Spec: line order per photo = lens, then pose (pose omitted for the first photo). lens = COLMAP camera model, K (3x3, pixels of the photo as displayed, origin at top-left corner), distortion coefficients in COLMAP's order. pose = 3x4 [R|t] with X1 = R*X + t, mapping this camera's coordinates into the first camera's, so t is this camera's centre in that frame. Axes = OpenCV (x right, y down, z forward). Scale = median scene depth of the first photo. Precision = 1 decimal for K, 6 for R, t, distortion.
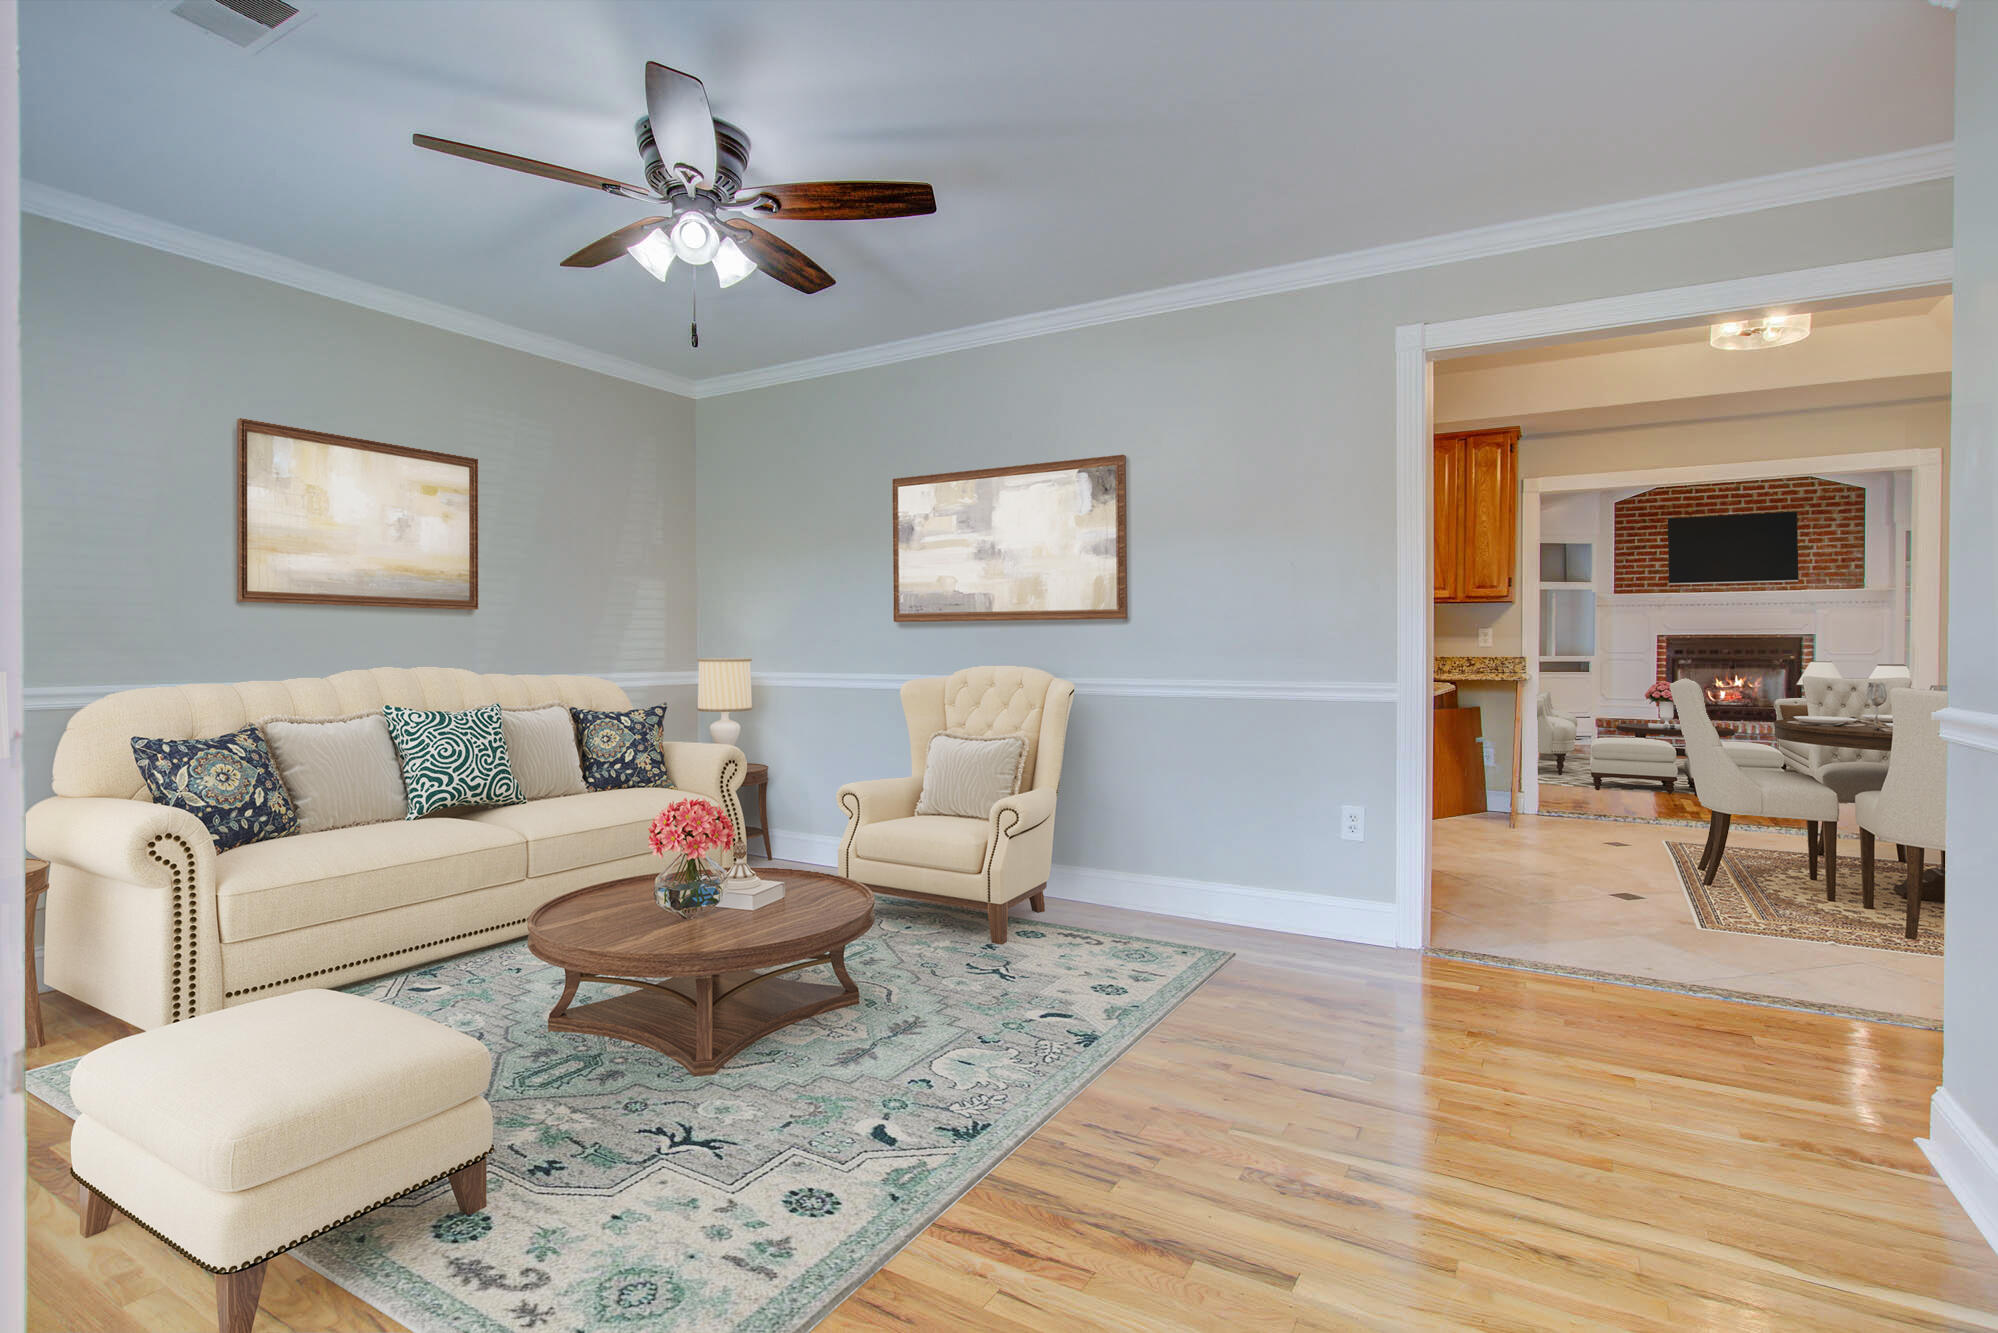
lens RADIAL K [[975.6, 0, 995.6], [0, 975.6, 658.2], [0, 0, 1]] dist [-0.006414, 0.000792]
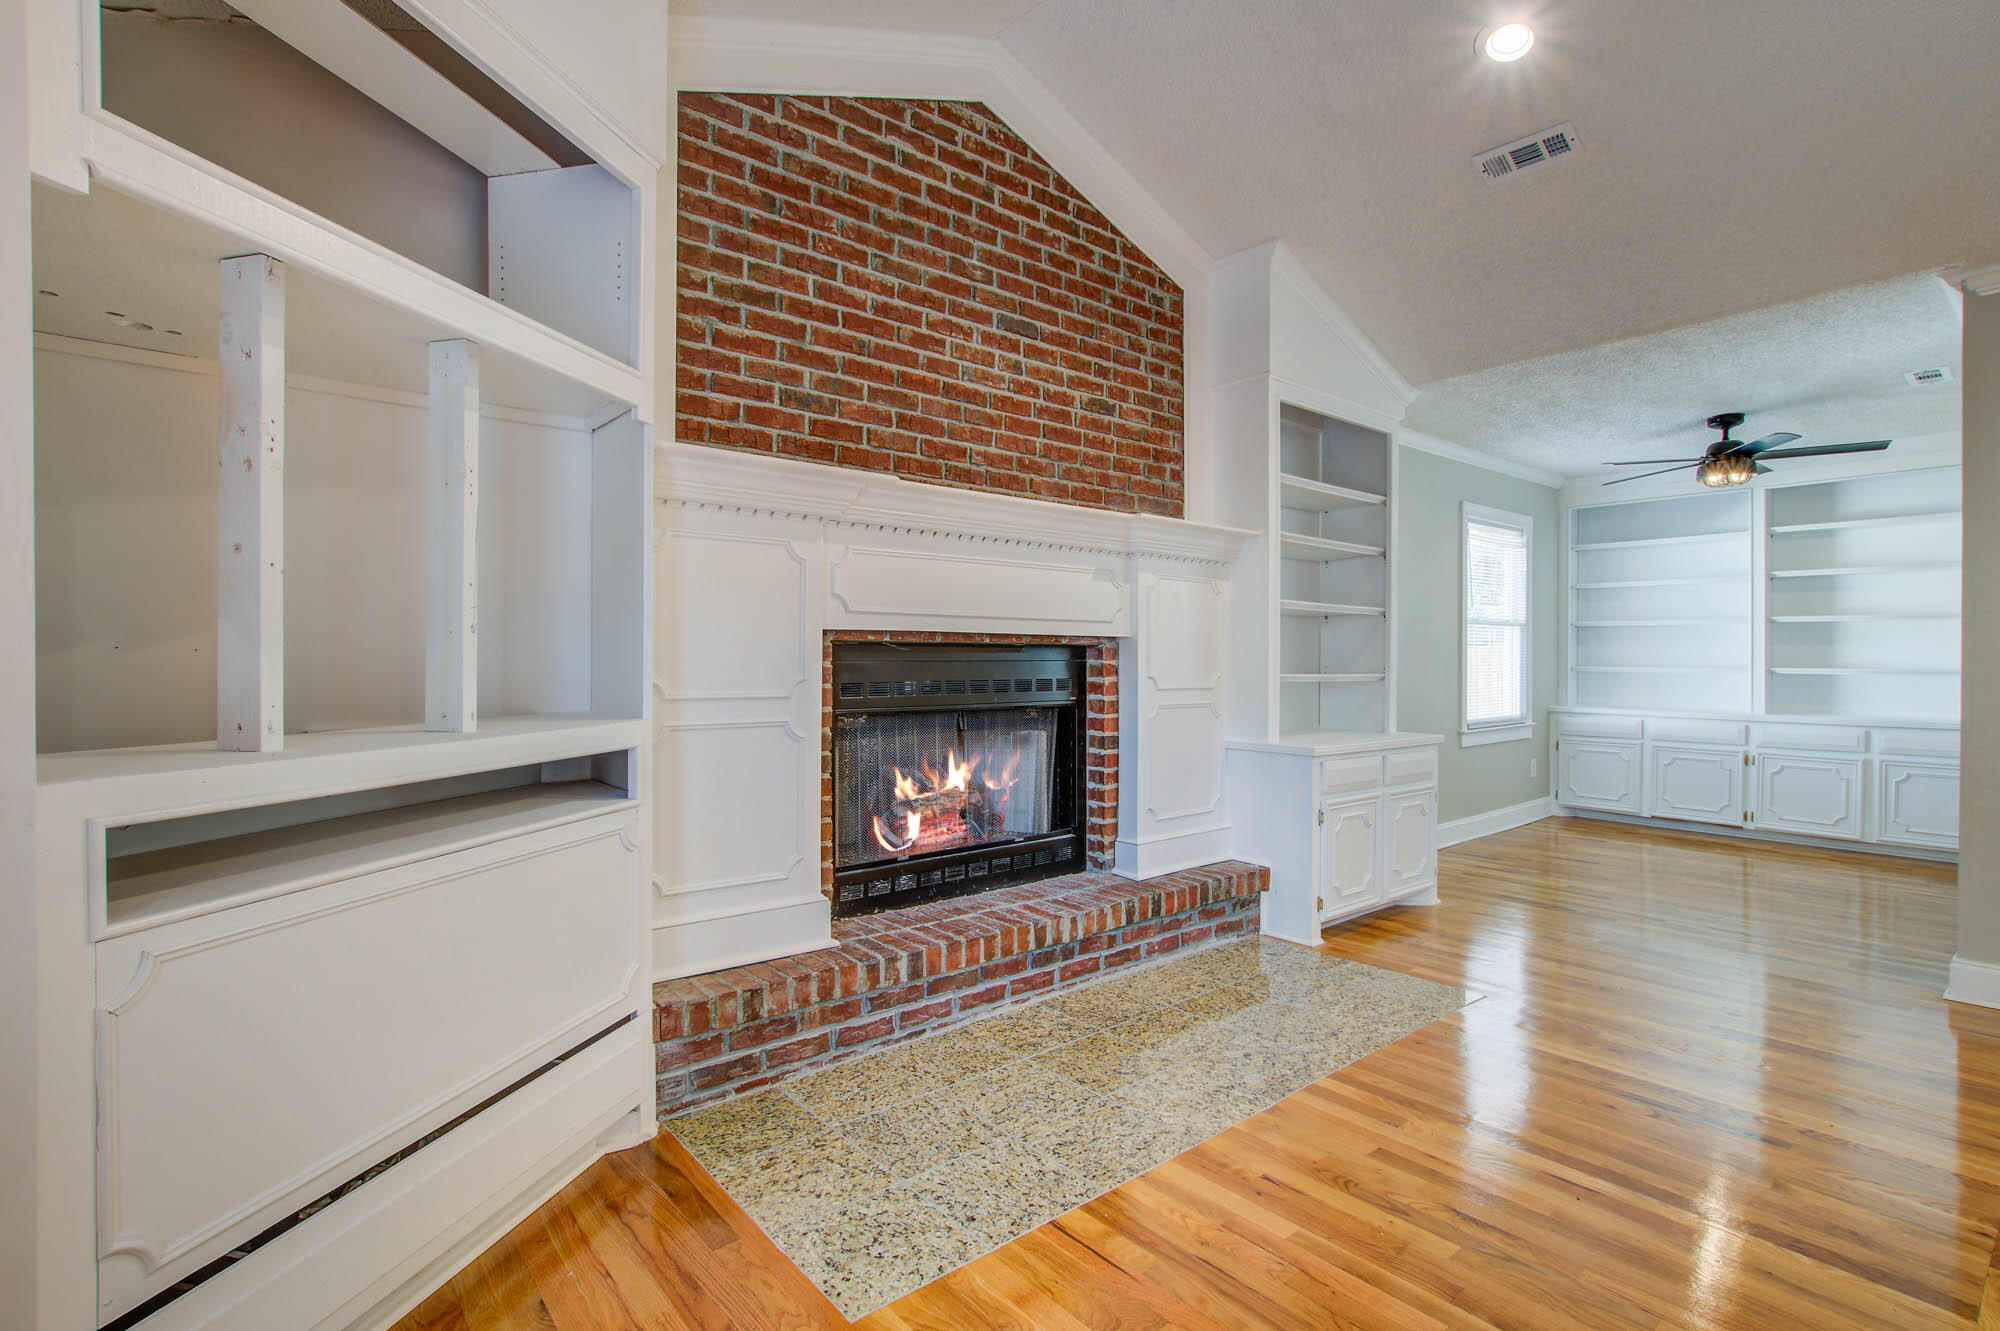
lens RADIAL K [[952.3, 0, 1014.3], [0, 952.3, 660.8], [0, 0, 1]] dist [-0.015881, 0.003500]
pose [[0.335474, -0.001682, 0.942048, 0.469705], [0.006269, 0.999980, -0.000447, -0.015535], [-0.942028, 0.006056, 0.335478, 0.900373]]
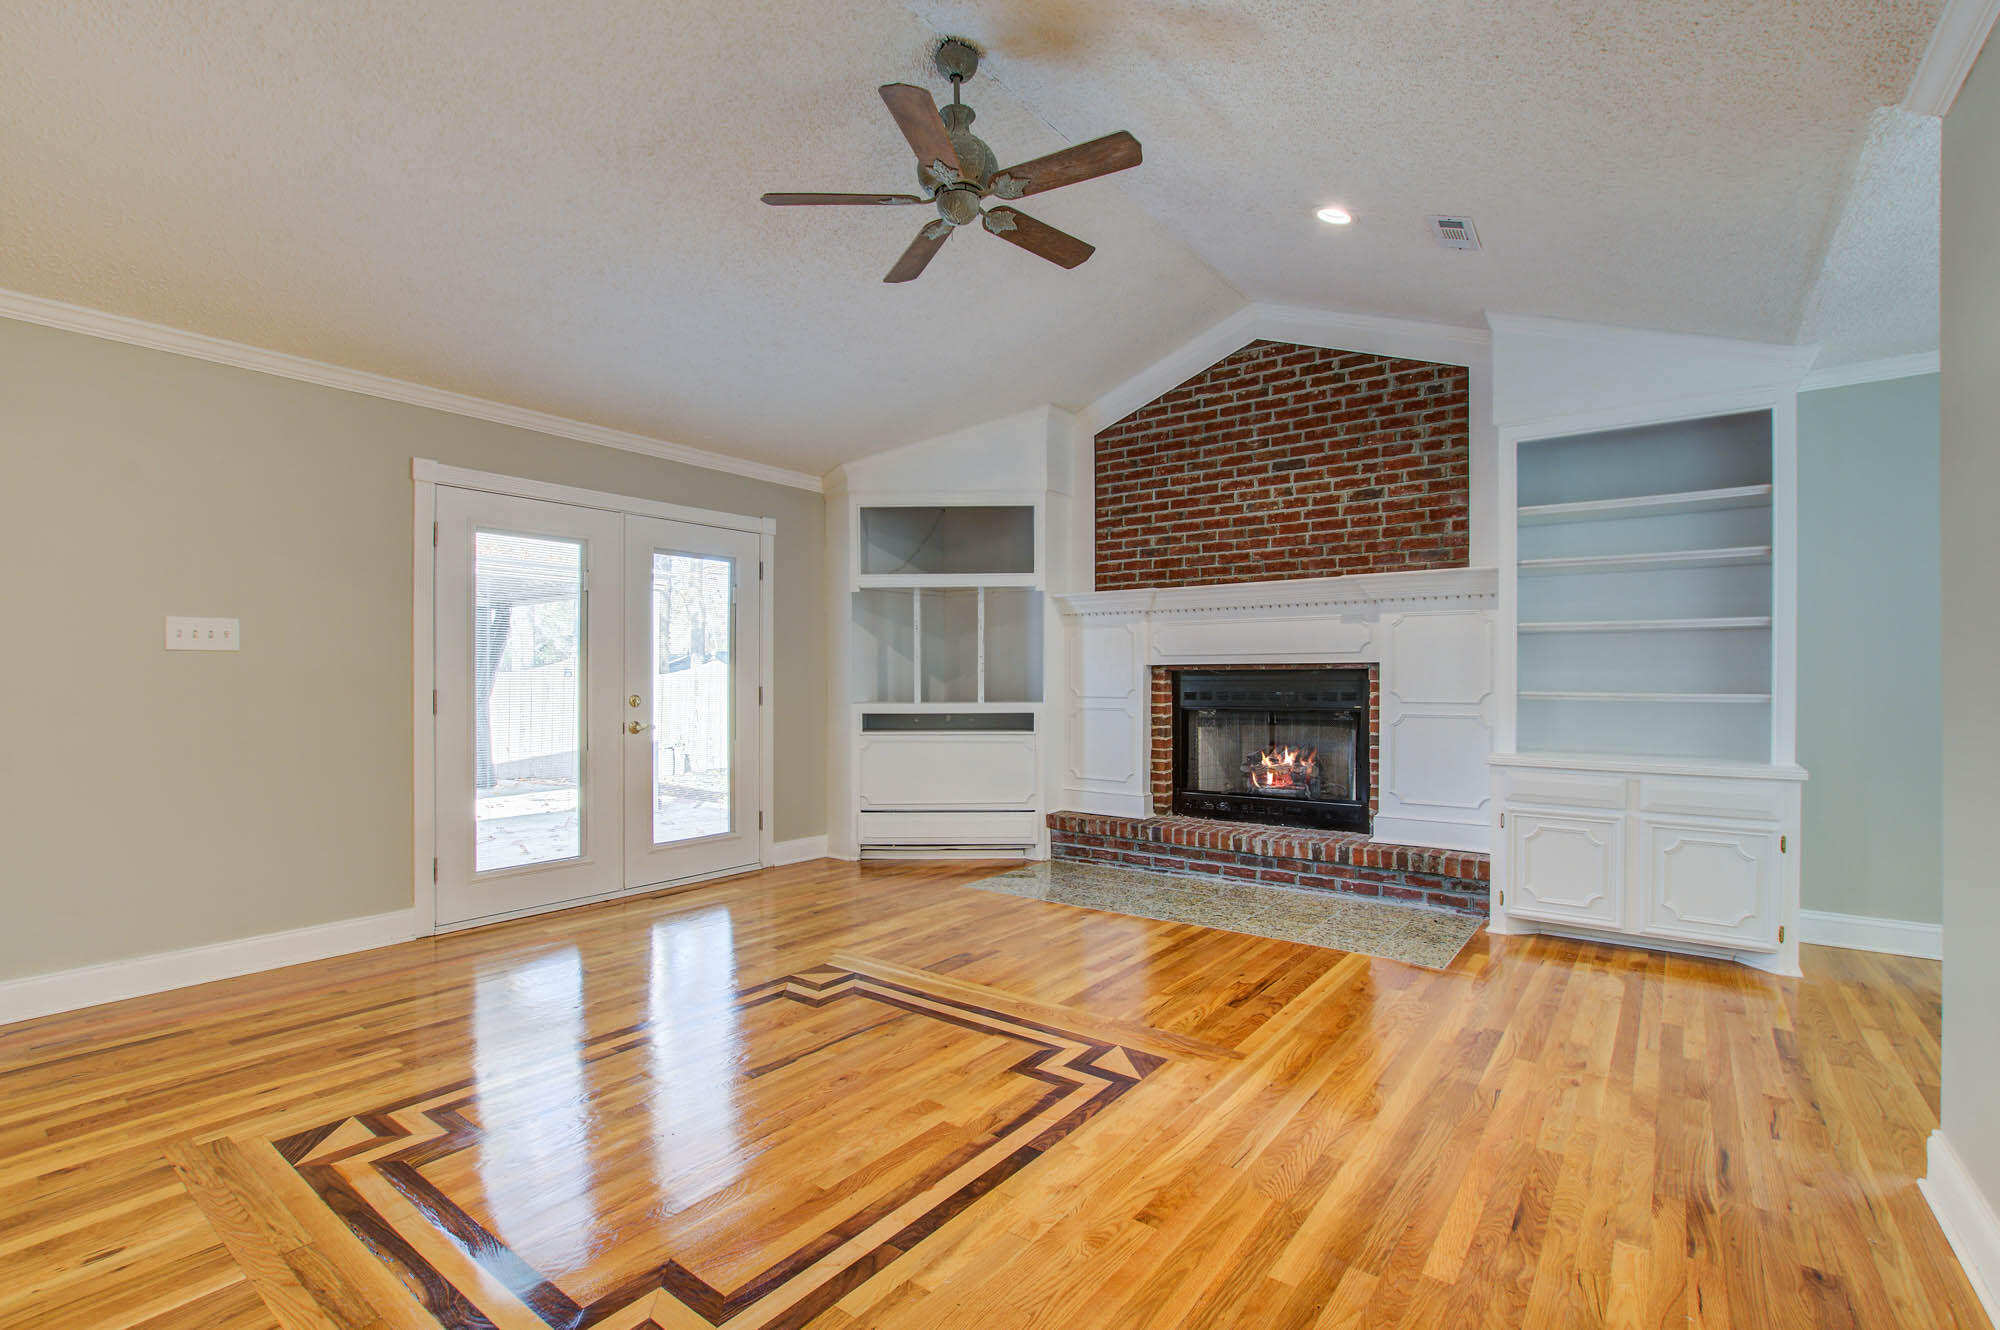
lens RADIAL K [[903.0, 0, 974.0], [0, 903.0, 684.4], [0, 0, 1]] dist [-0.027690, 0.004368]
pose [[0.990815, -0.002479, -0.135201, 0.683143], [0.002004, 0.999991, -0.003648, -0.011993], [0.135209, 0.003344, 0.990811, 0.498162]]
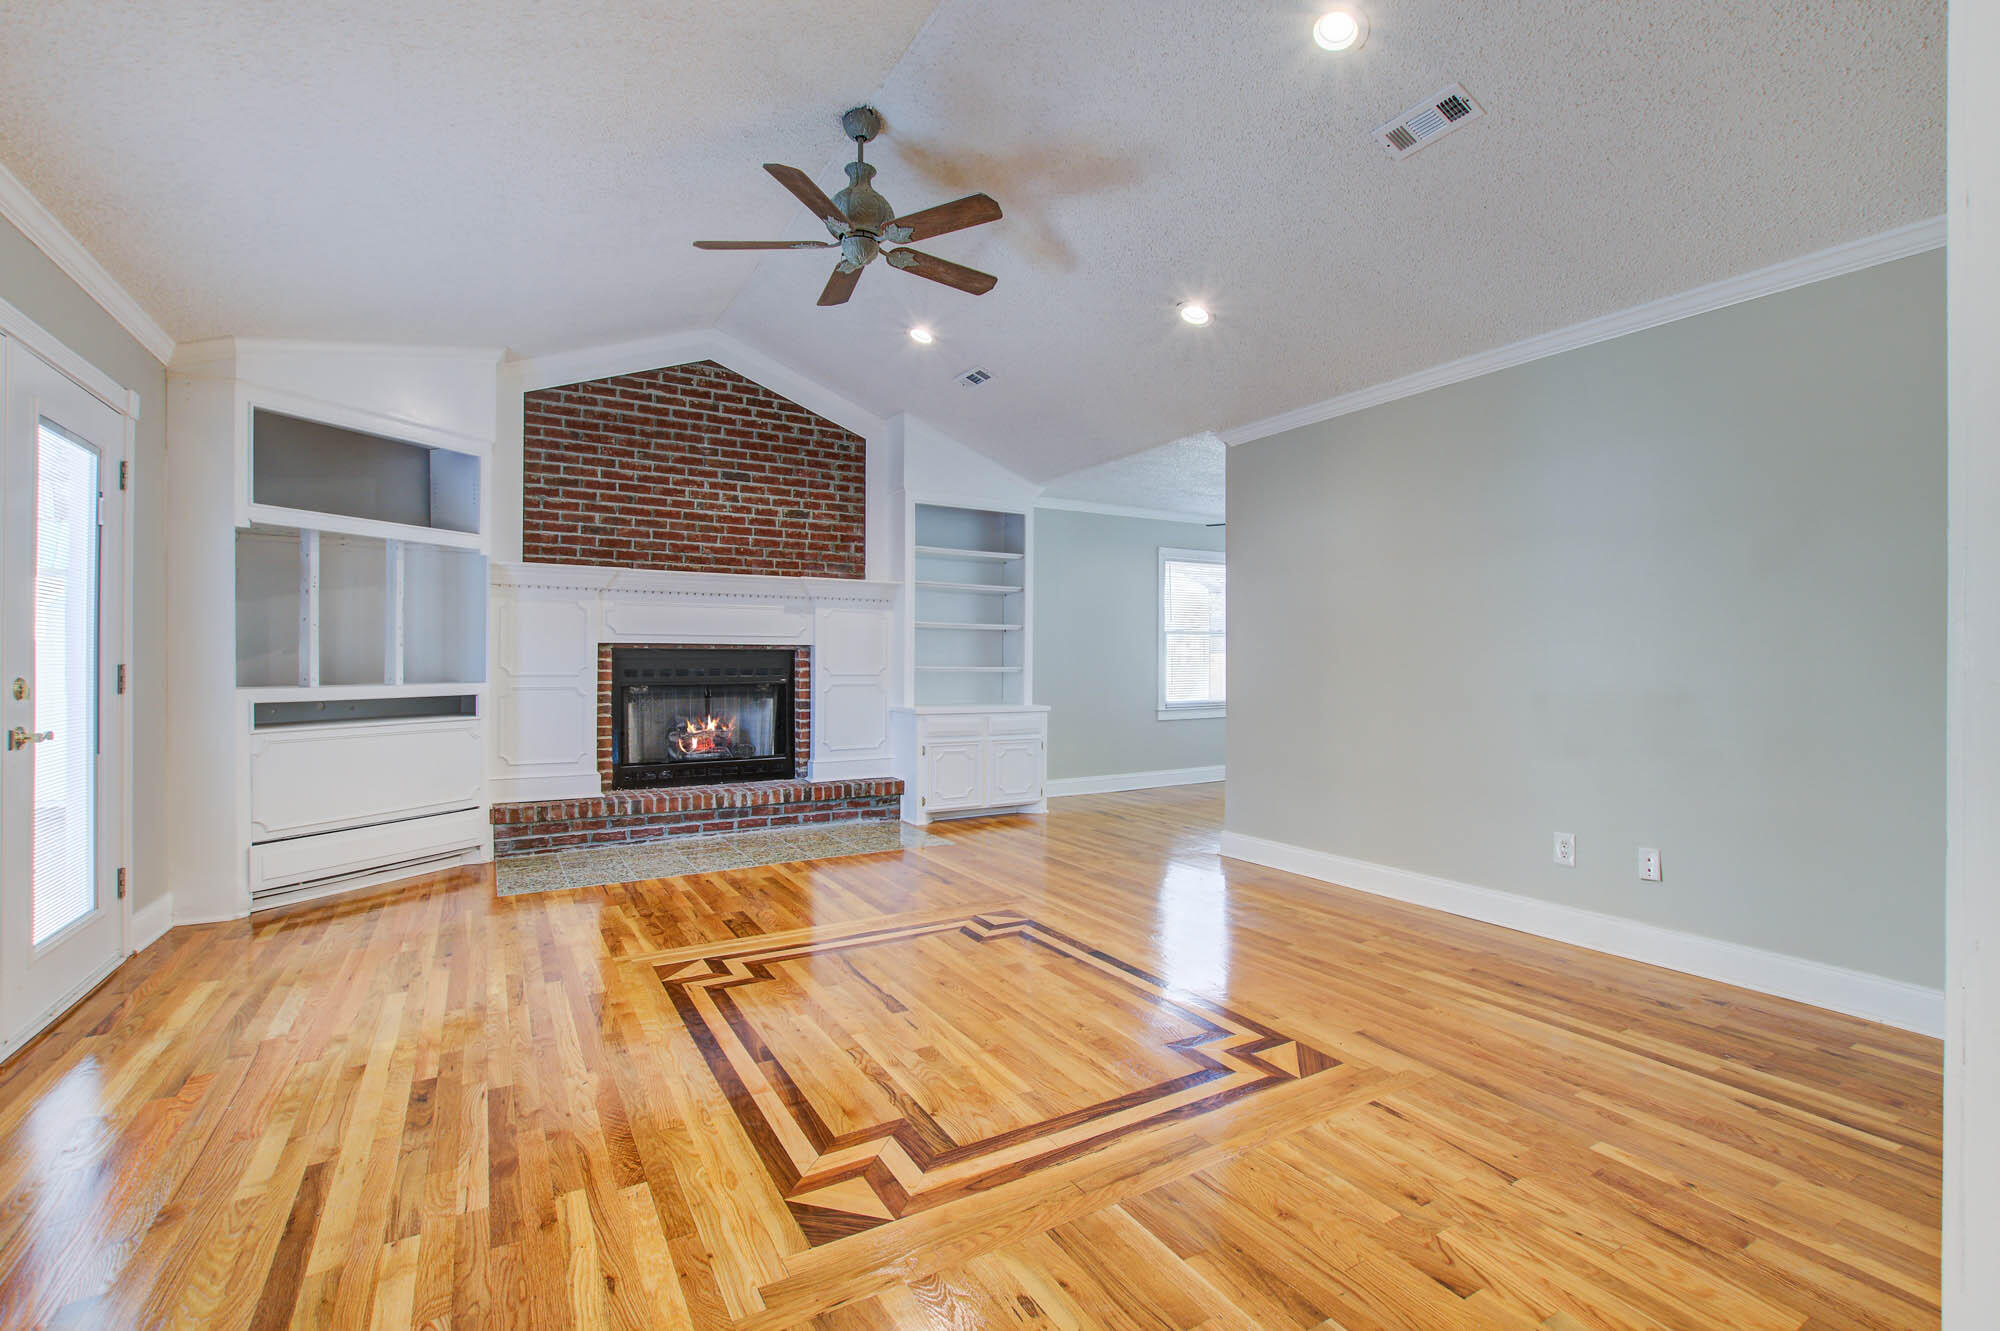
lens RADIAL K [[903.0, 0, 1017.5], [0, 903.0, 659.3], [0, 0, 1]] dist [-0.027690, 0.004368]
pose [[0.479118, 0.000940, 0.877750, 0.362328], [0.006461, 0.999969, -0.004598, -0.011298], [-0.877727, 0.007874, 0.479097, 0.571186]]
